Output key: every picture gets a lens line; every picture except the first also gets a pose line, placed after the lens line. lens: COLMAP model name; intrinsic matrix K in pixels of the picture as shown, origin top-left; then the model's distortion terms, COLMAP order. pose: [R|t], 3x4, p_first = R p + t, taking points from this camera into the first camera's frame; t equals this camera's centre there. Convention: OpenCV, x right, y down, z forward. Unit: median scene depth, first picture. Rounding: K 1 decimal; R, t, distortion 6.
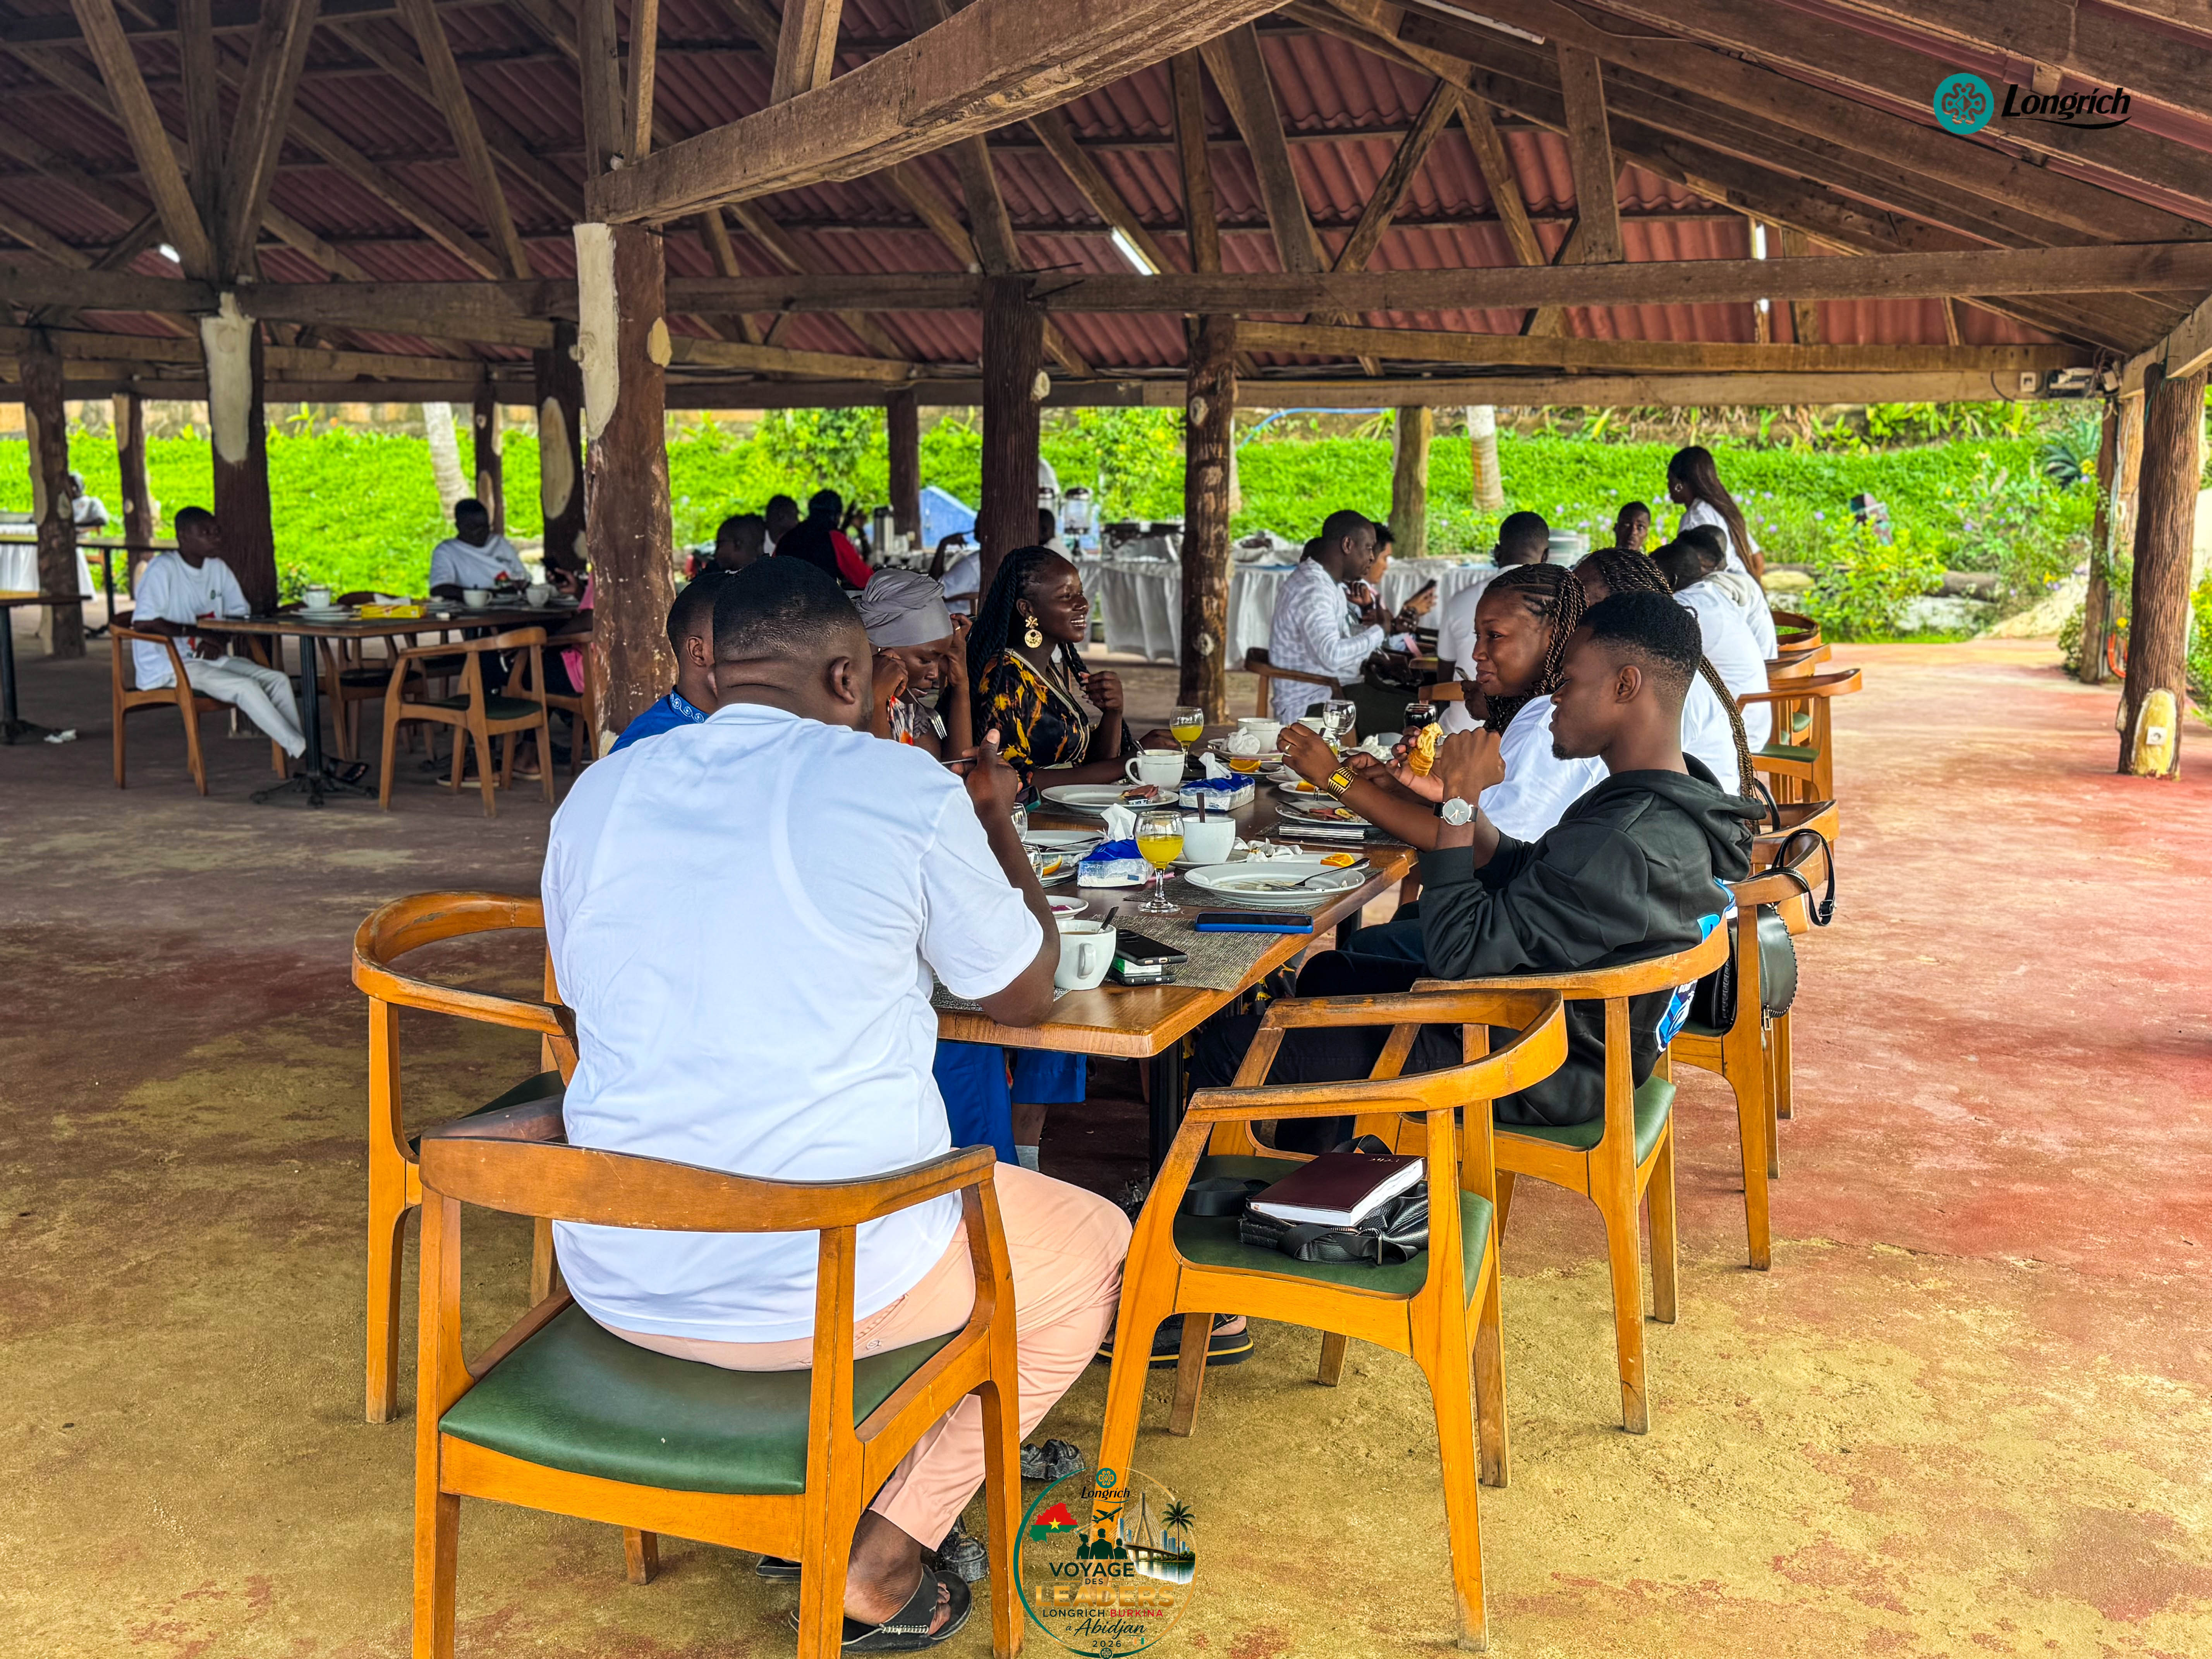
lens RADIAL K [[2228.0, 0, 1106.0], [0, 2228.0, 829.5], [0, 0, 1]] dist [0.167769, -0.390794]
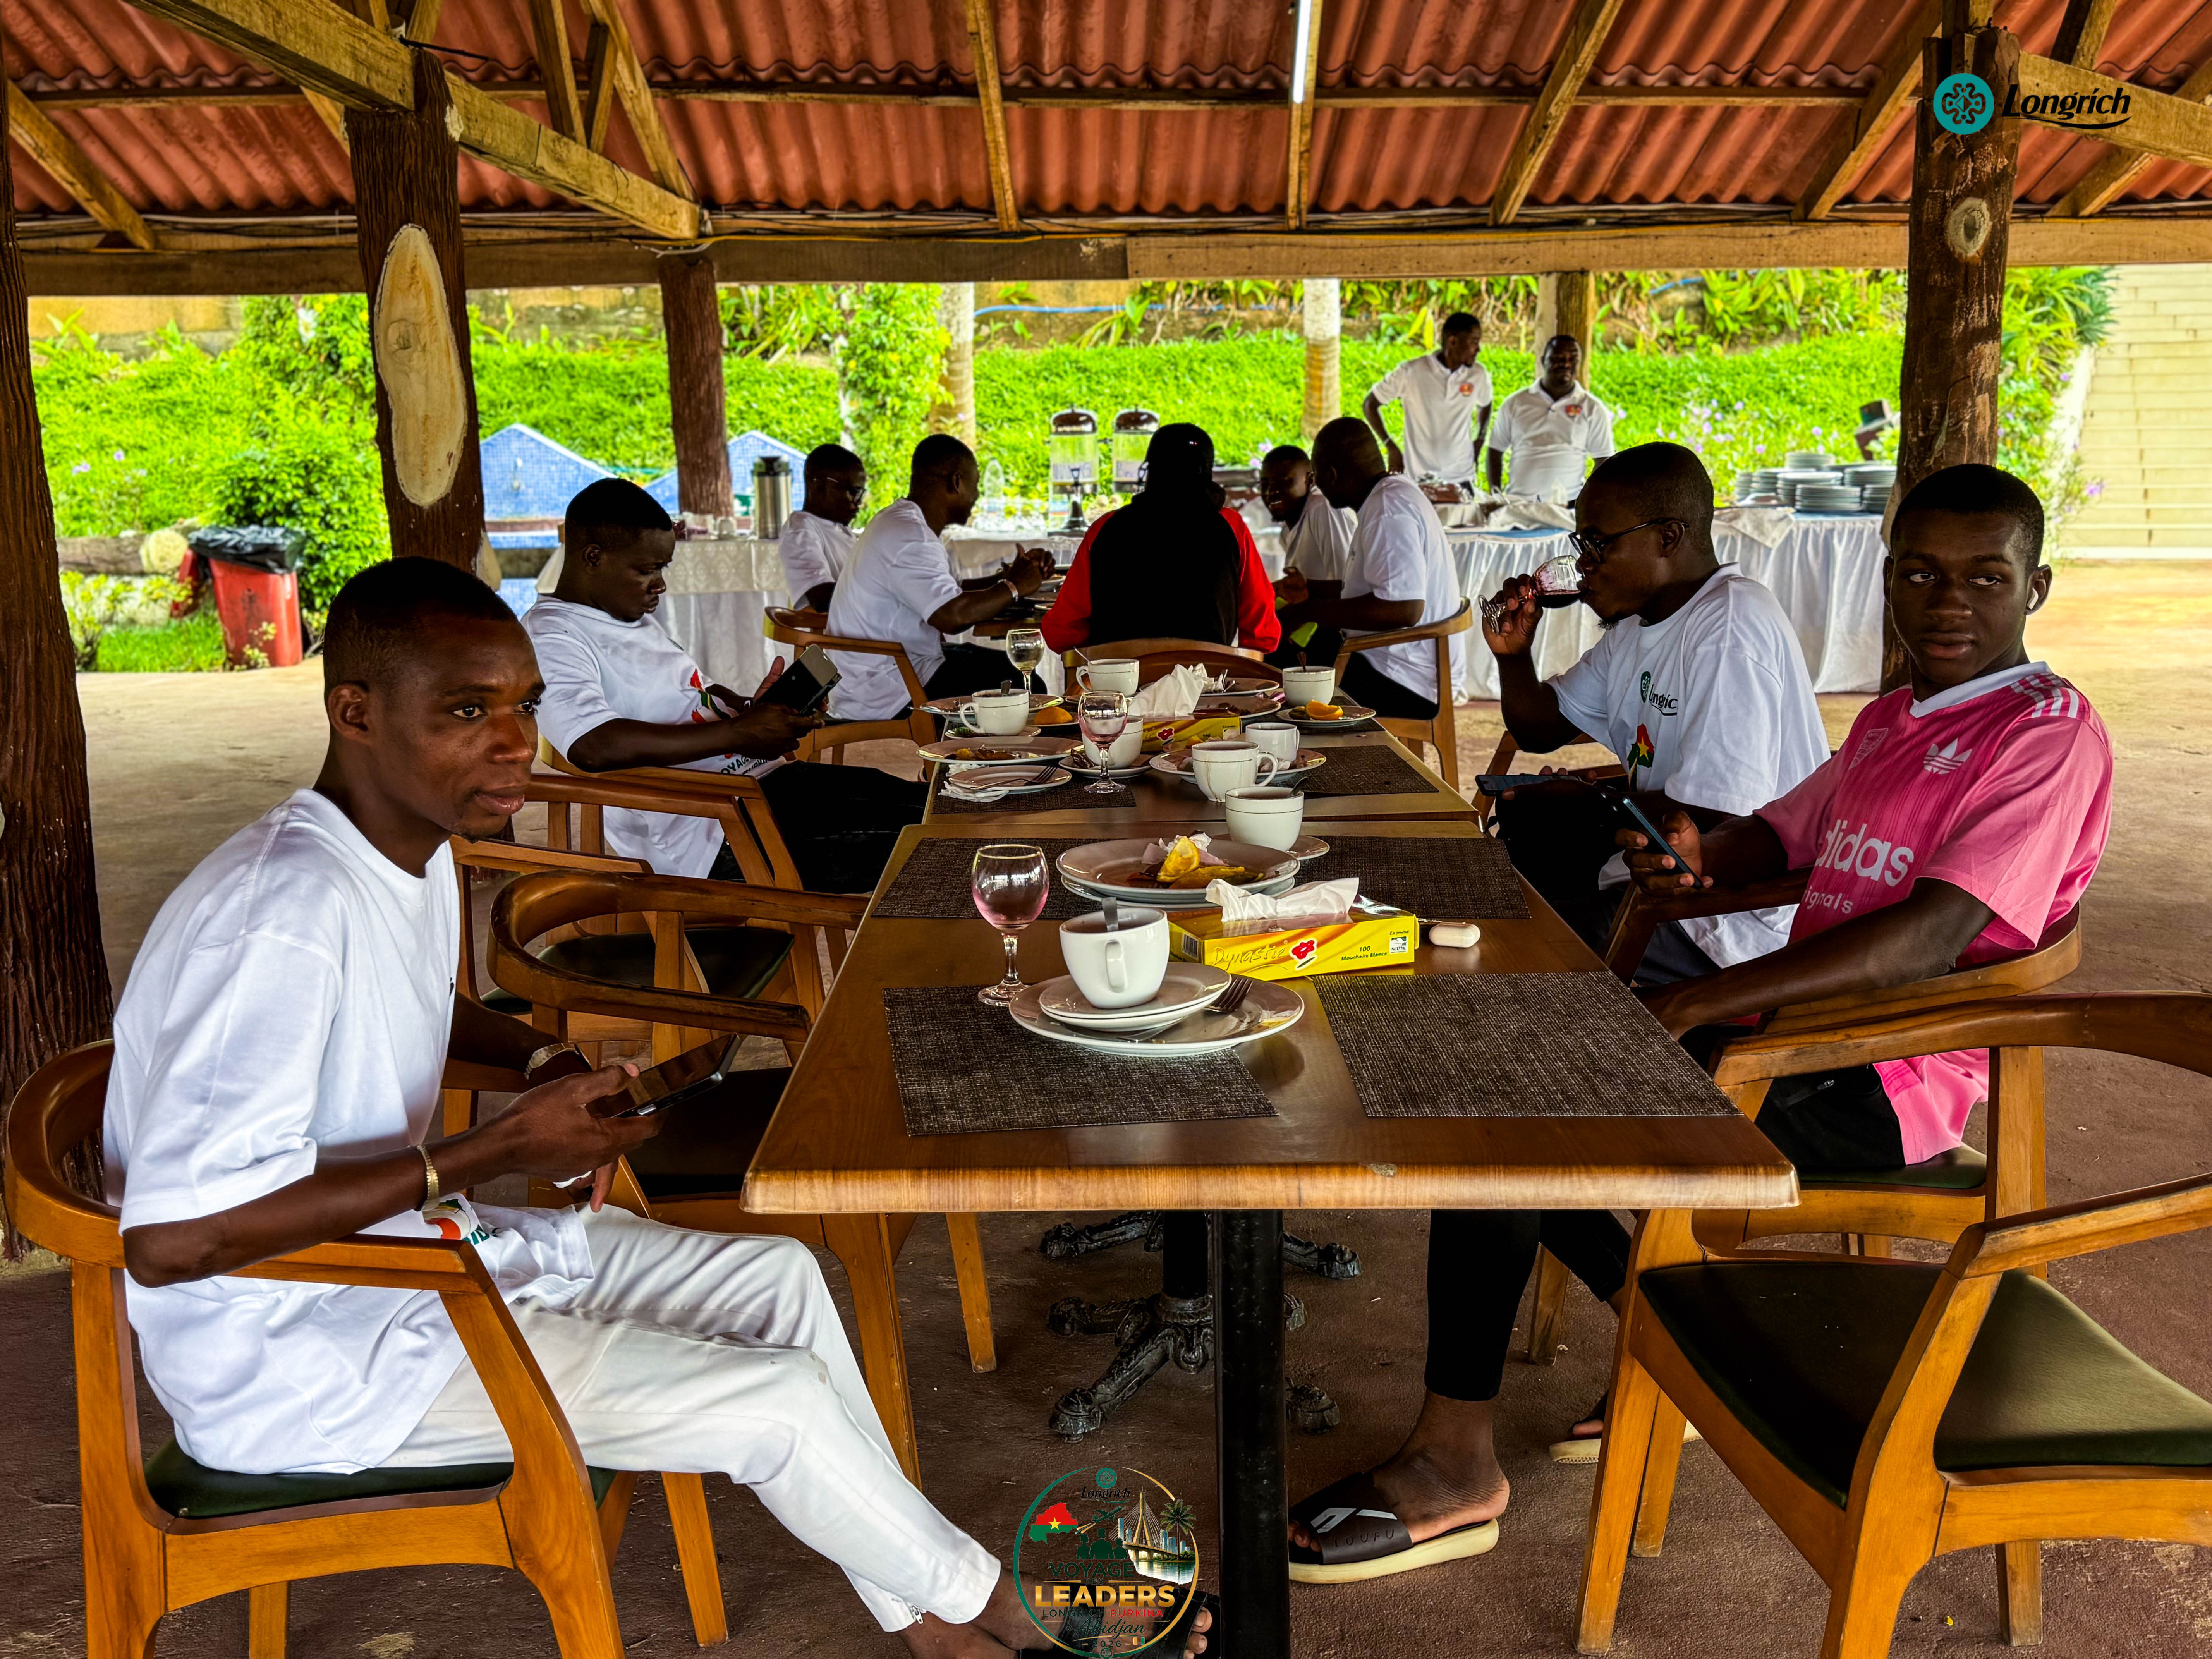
lens RADIAL K [[2228.0, 0, 1106.0], [0, 2228.0, 829.5], [0, 0, 1]] dist [0.167769, -0.390794]
pose [[0.923751, -0.094380, 0.371184, -0.193474], [0.084259, 0.995497, 0.043430, -0.055367], [-0.373611, -0.008842, 0.927543, 0.360714]]
